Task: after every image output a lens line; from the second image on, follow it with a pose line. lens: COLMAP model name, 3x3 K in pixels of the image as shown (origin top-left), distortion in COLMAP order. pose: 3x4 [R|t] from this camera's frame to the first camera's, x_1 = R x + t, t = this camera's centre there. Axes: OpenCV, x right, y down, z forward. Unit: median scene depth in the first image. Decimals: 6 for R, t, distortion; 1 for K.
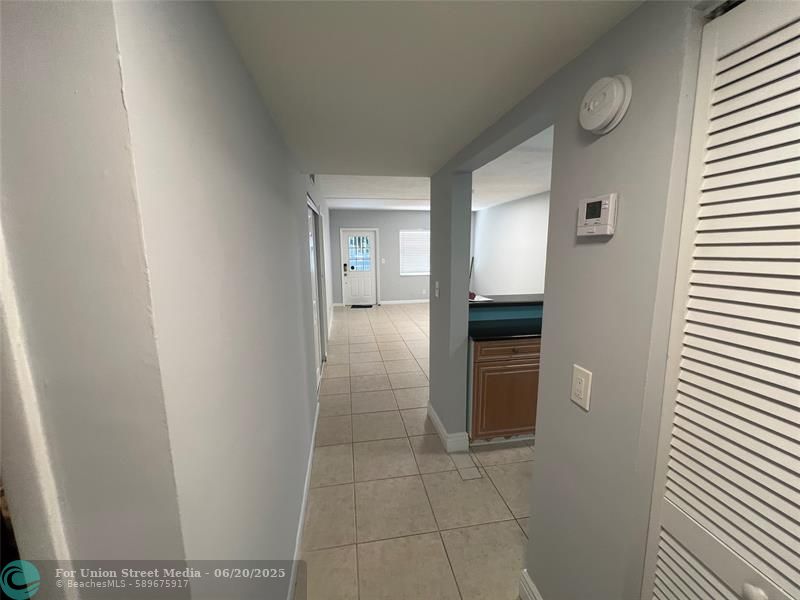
lens RADIAL K [[318.7, 0, 400.0], [0, 318.7, 300.0], [0, 0, 1]] dist [-0.000368, 0.000032]
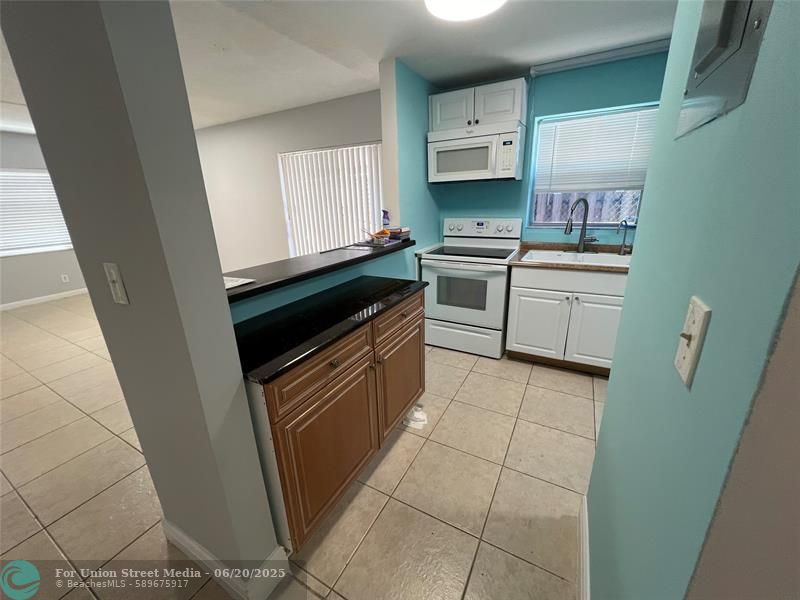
lens RADIAL K [[323.0, 0, 397.2], [0, 323.0, 297.6], [0, 0, 1]] dist [-0.002303, 0.000109]
pose [[0.635439, -0.243499, 0.732752, 0.014455], [0.150866, 0.969837, 0.191454, -0.011953], [-0.757269, -0.011110, 0.653009, 0.155510]]
